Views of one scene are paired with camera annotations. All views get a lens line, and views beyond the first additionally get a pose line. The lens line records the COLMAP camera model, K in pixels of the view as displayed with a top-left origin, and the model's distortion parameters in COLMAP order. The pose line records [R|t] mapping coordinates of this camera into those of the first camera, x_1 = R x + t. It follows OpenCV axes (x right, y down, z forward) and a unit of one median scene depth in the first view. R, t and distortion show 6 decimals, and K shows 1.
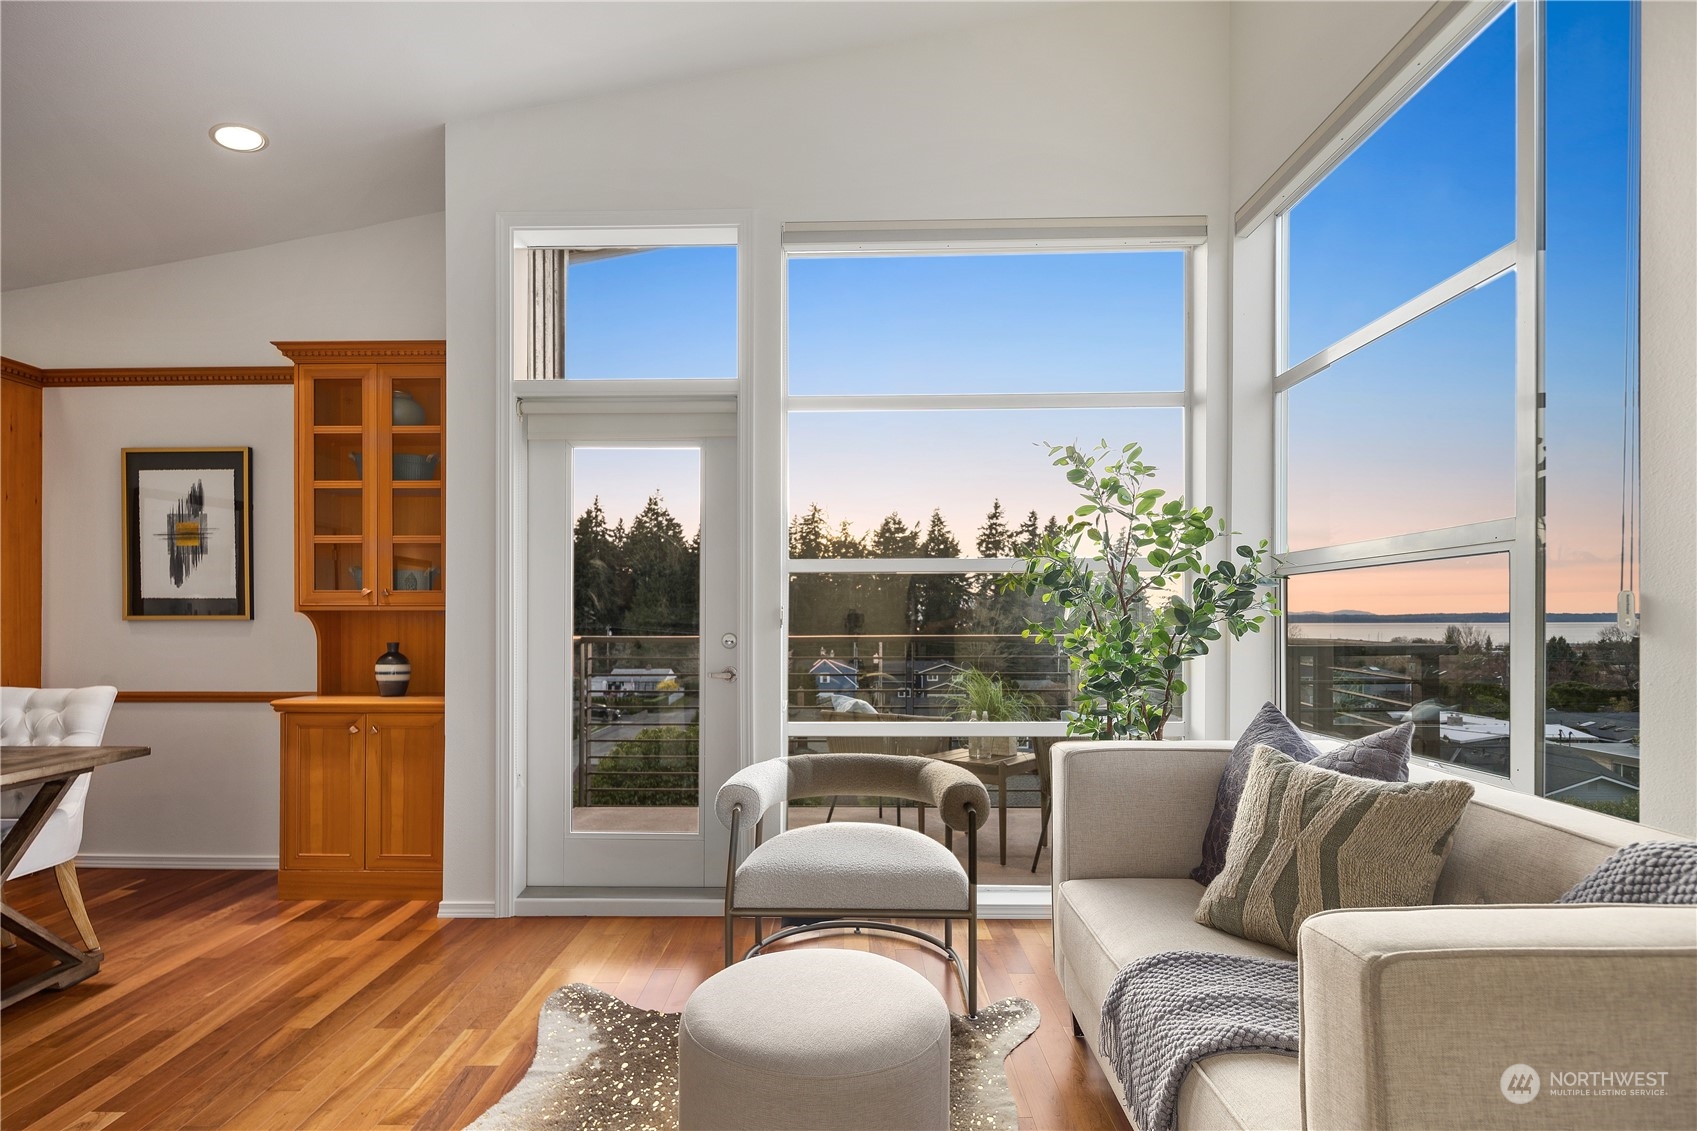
lens RADIAL K [[830.4, 0, 823.2], [0, 830.4, 619.2], [0, 0, 1]] dist [0.006375, -0.004092]
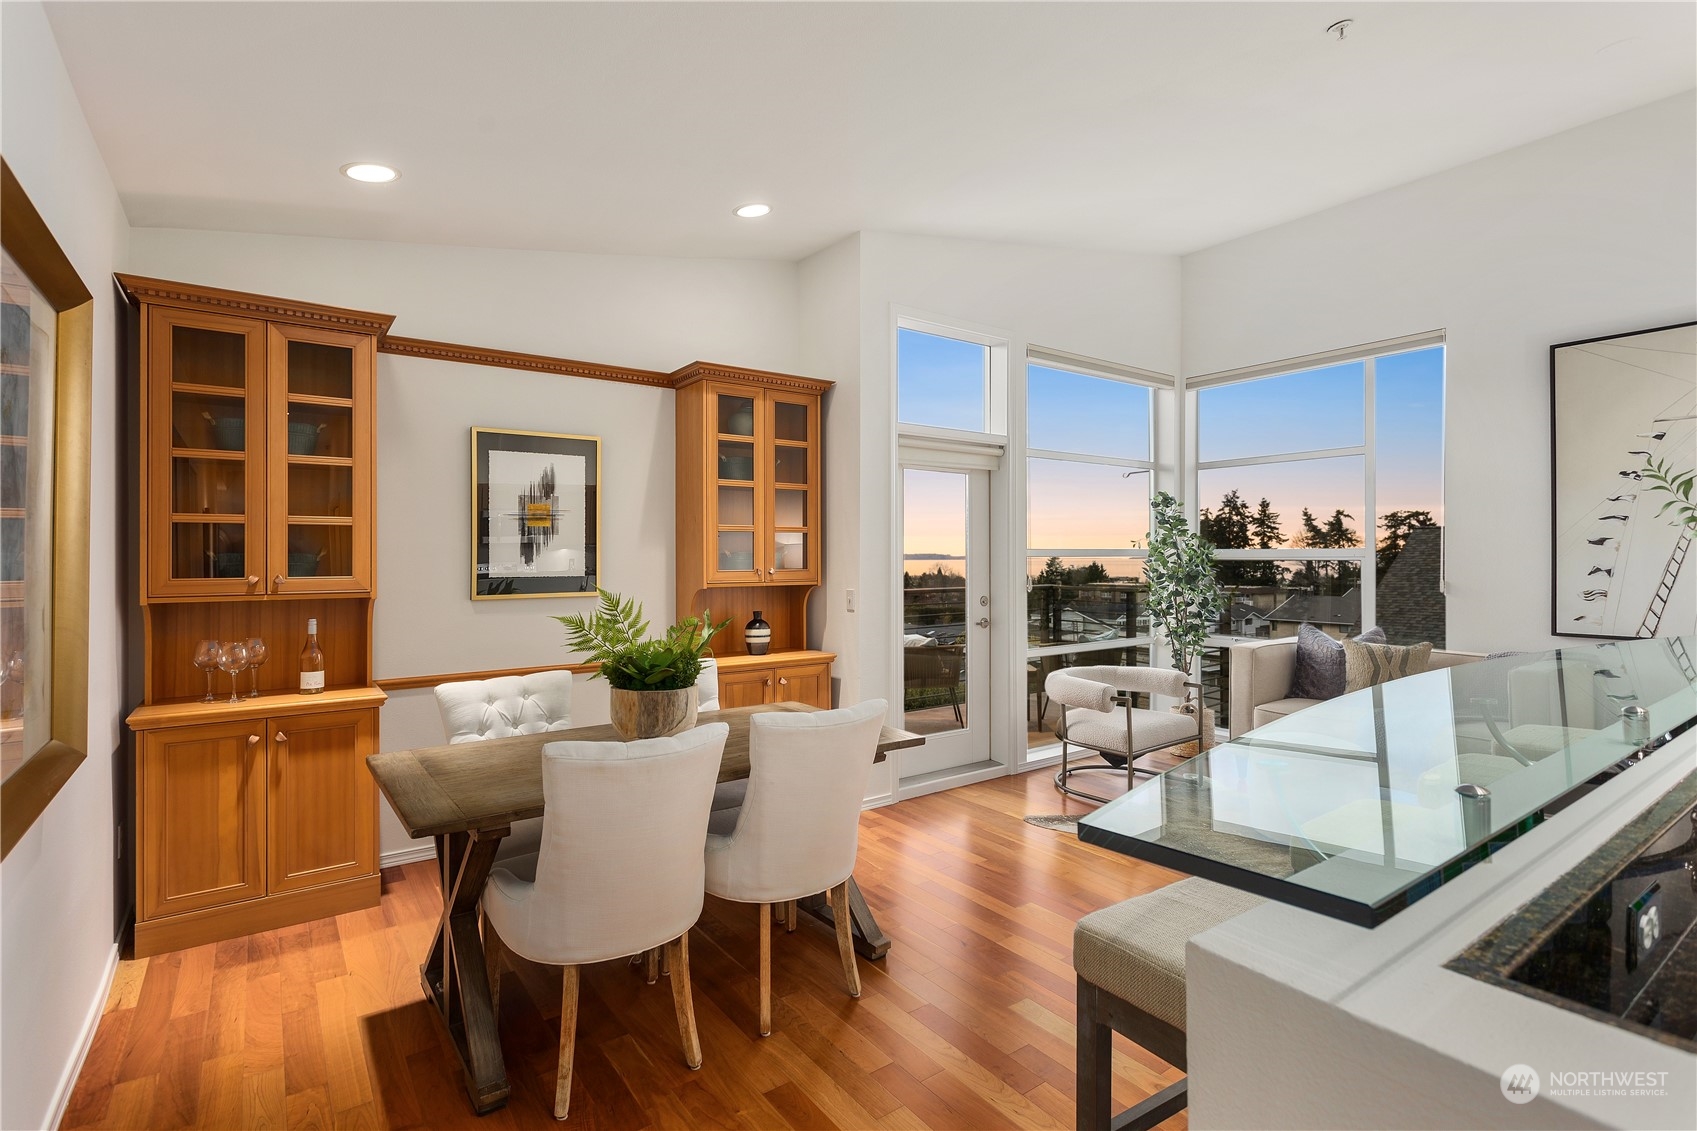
lens RADIAL K [[803.9, 0, 837.3], [0, 803.9, 553.6], [0, 0, 1]] dist [-0.004544, 0.002737]
pose [[0.797525, 0.000114, 0.603286, -1.204631], [0.001938, 0.999994, -0.002751, -0.057201], [-0.603283, 0.003363, 0.797520, -0.027976]]
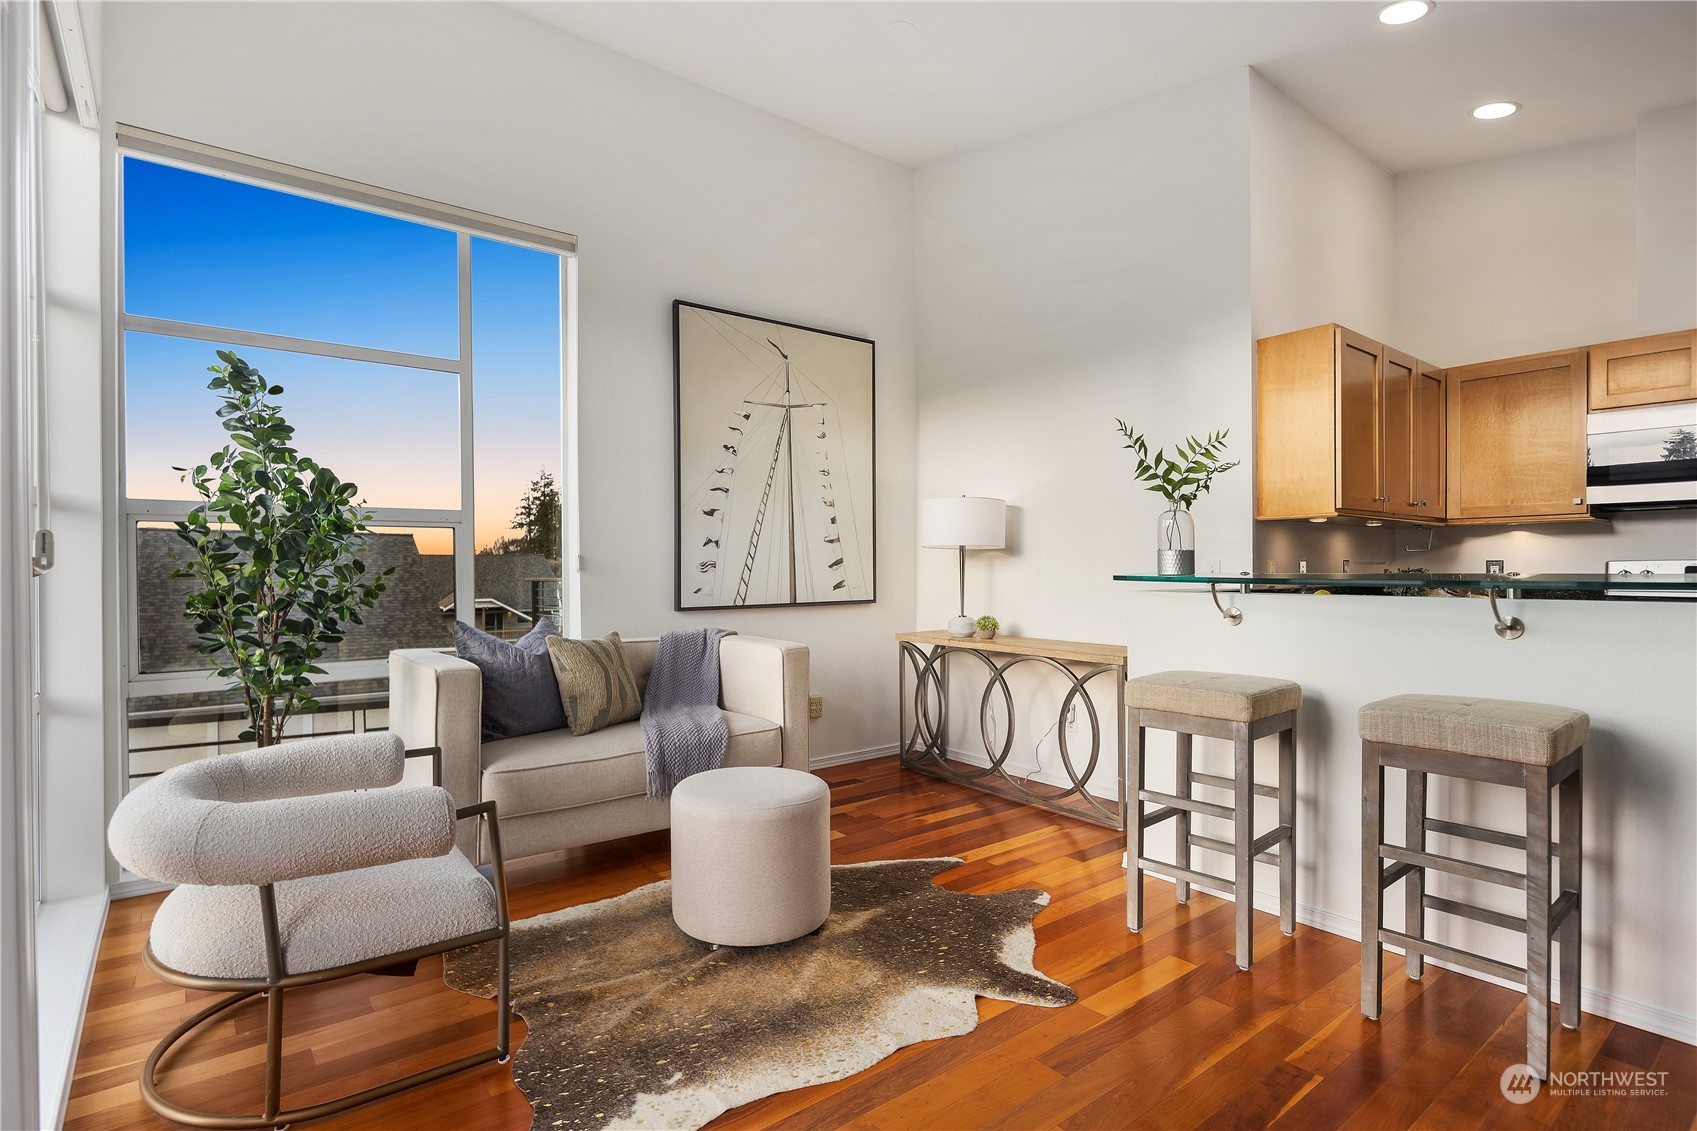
lens RADIAL K [[830.4, 0, 835.0], [0, 830.4, 576.4], [0, 0, 1]] dist [0.006375, -0.004092]
pose [[-0.638006, -0.004214, 0.770020, -0.645962], [0.004795, 0.999944, 0.009445, 0.007686], [-0.770016, 0.009719, -0.637950, 0.883792]]
